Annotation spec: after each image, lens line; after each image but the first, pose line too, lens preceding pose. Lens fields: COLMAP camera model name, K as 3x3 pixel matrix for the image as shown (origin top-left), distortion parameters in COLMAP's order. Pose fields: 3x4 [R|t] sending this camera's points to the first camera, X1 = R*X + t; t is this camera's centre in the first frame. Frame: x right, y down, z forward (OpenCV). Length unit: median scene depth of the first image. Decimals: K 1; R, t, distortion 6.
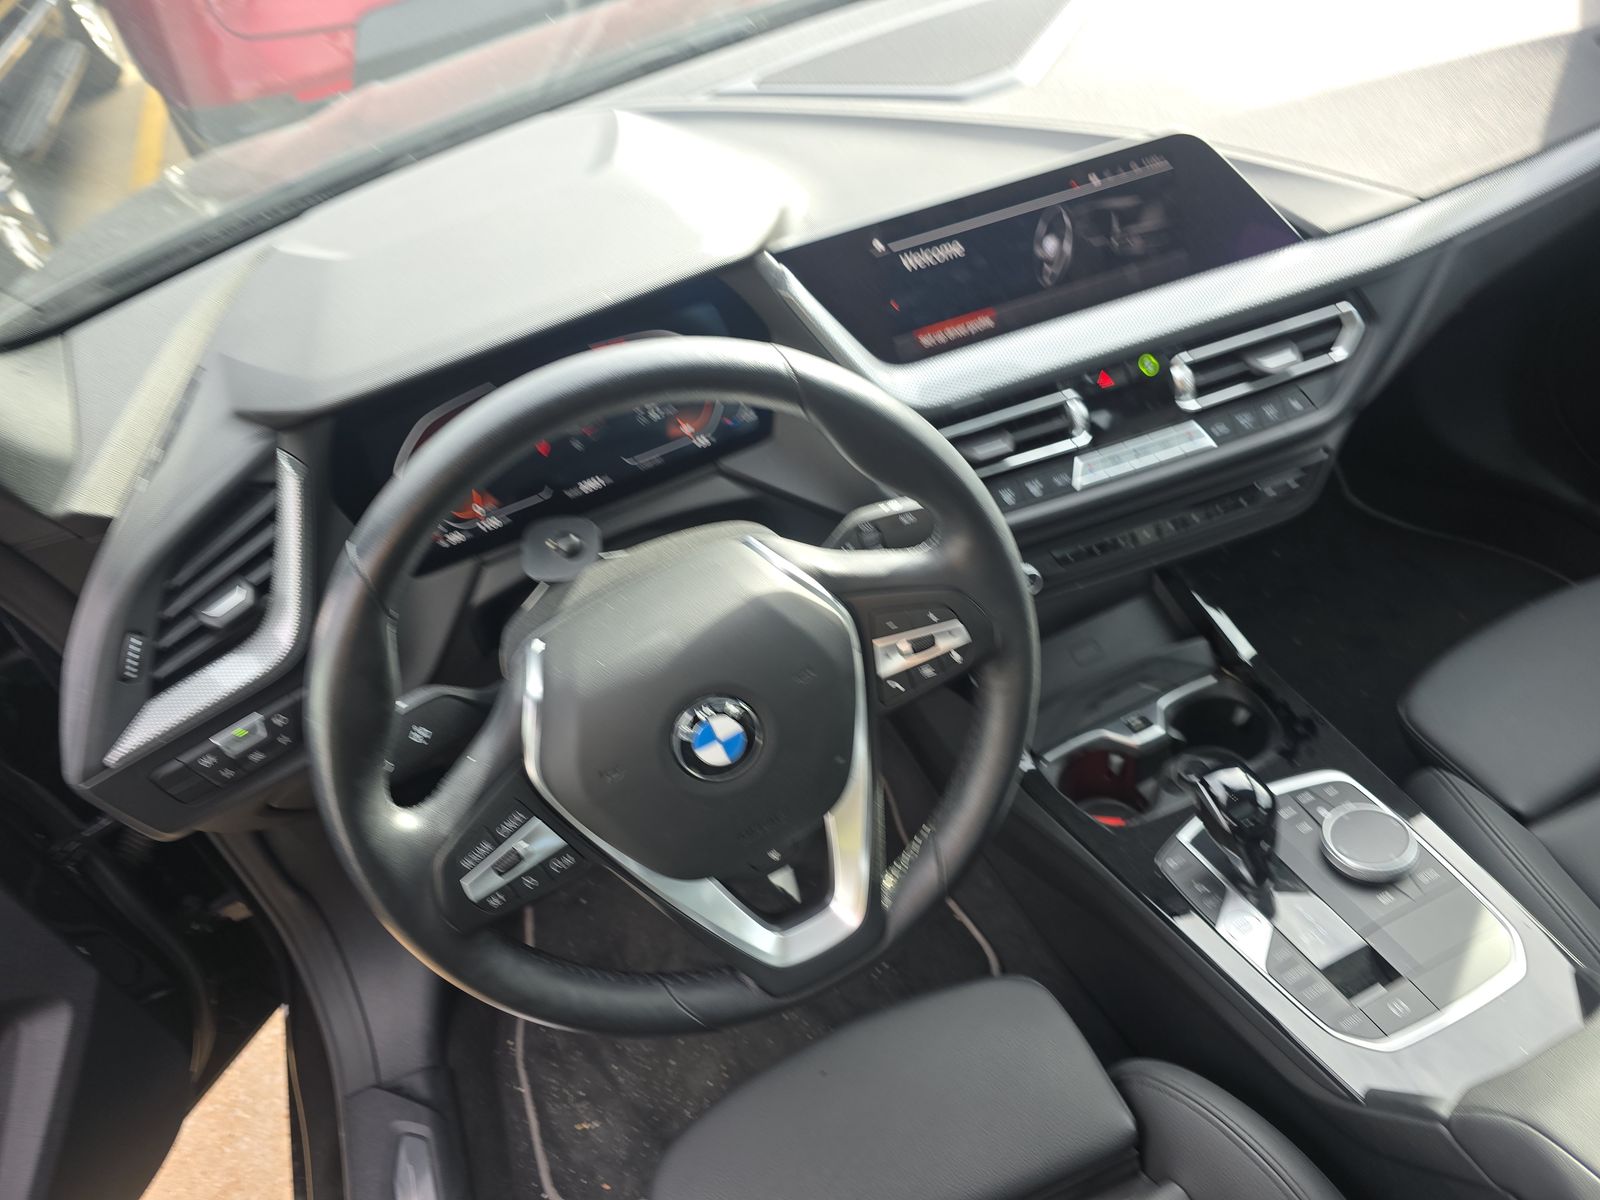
lens RADIAL K [[1106.7, 0, 800.0], [0, 1106.7, 600.0], [0, 0, 1]] dist [-0.004214, -0.003711]
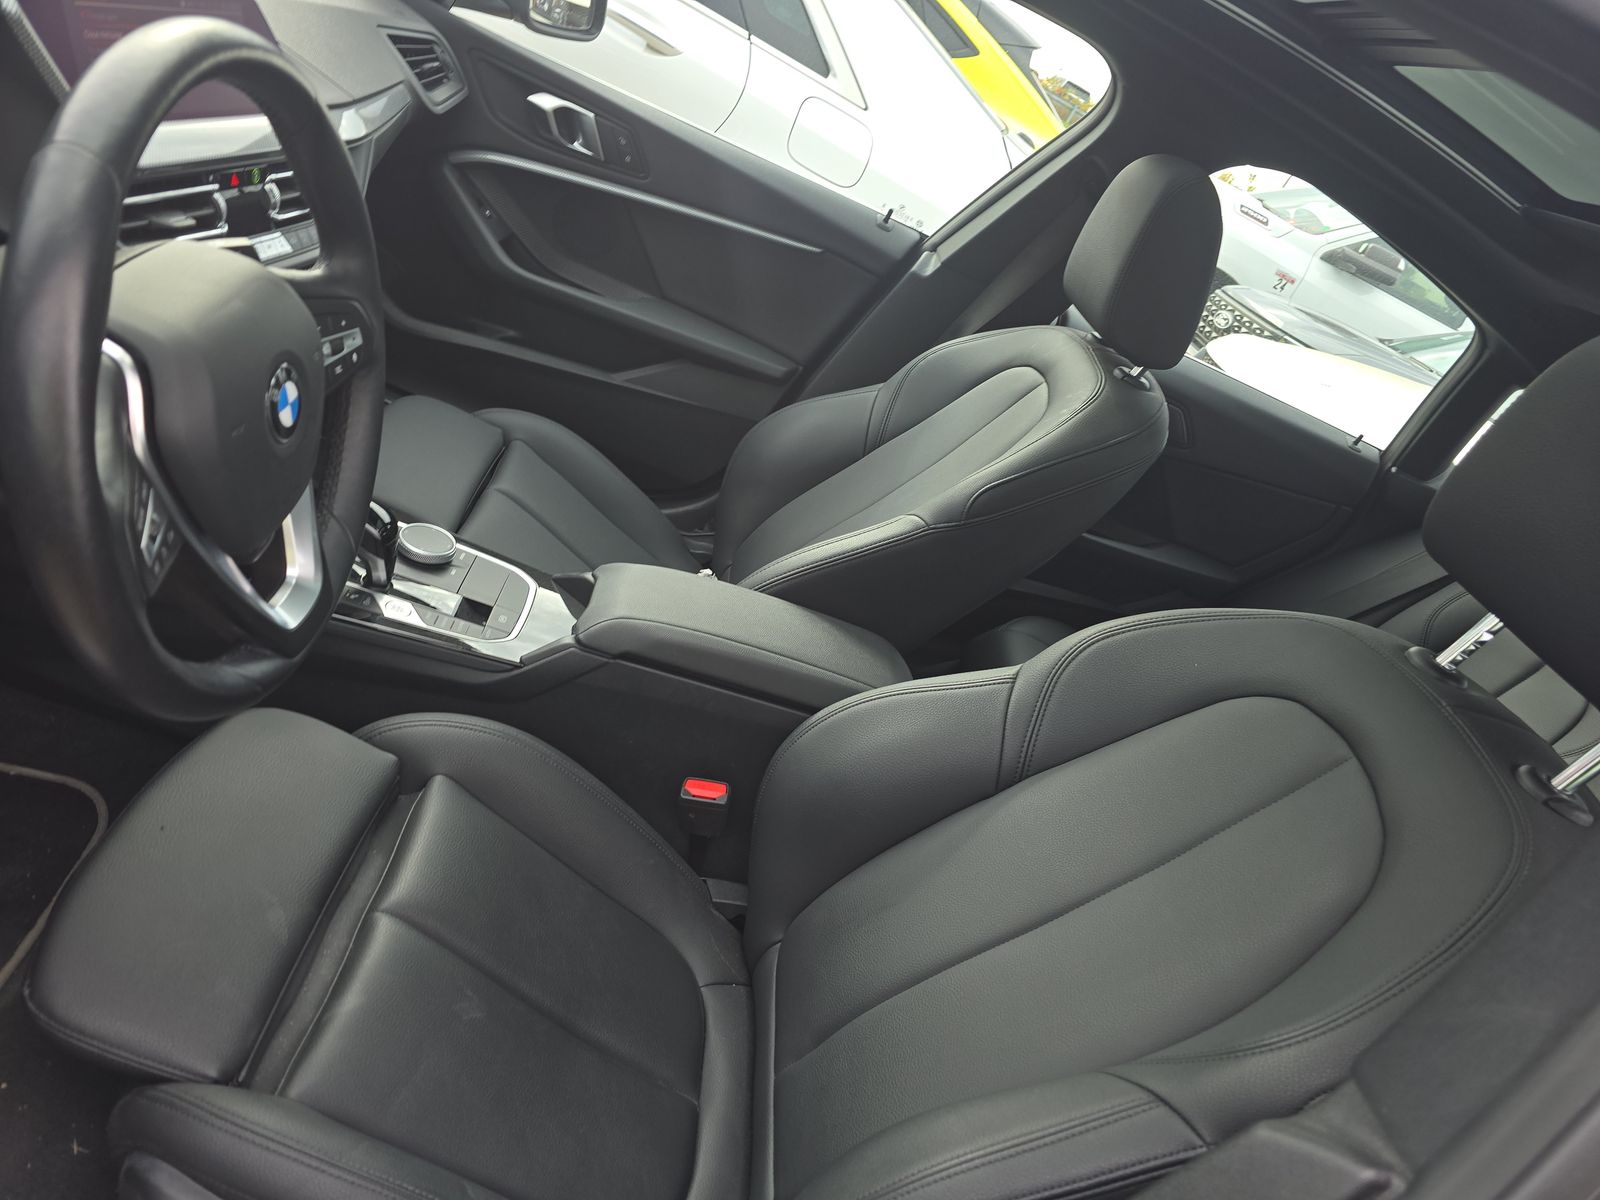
lens RADIAL K [[1106.7, 0, 800.0], [0, 1106.7, 600.0], [0, 0, 1]] dist [-0.004214, -0.003711]
pose [[0.211130, -0.149529, 0.965953, -0.863291], [0.167581, 0.979135, 0.114941, 0.223469], [-0.962985, 0.137608, 0.231783, 0.203794]]
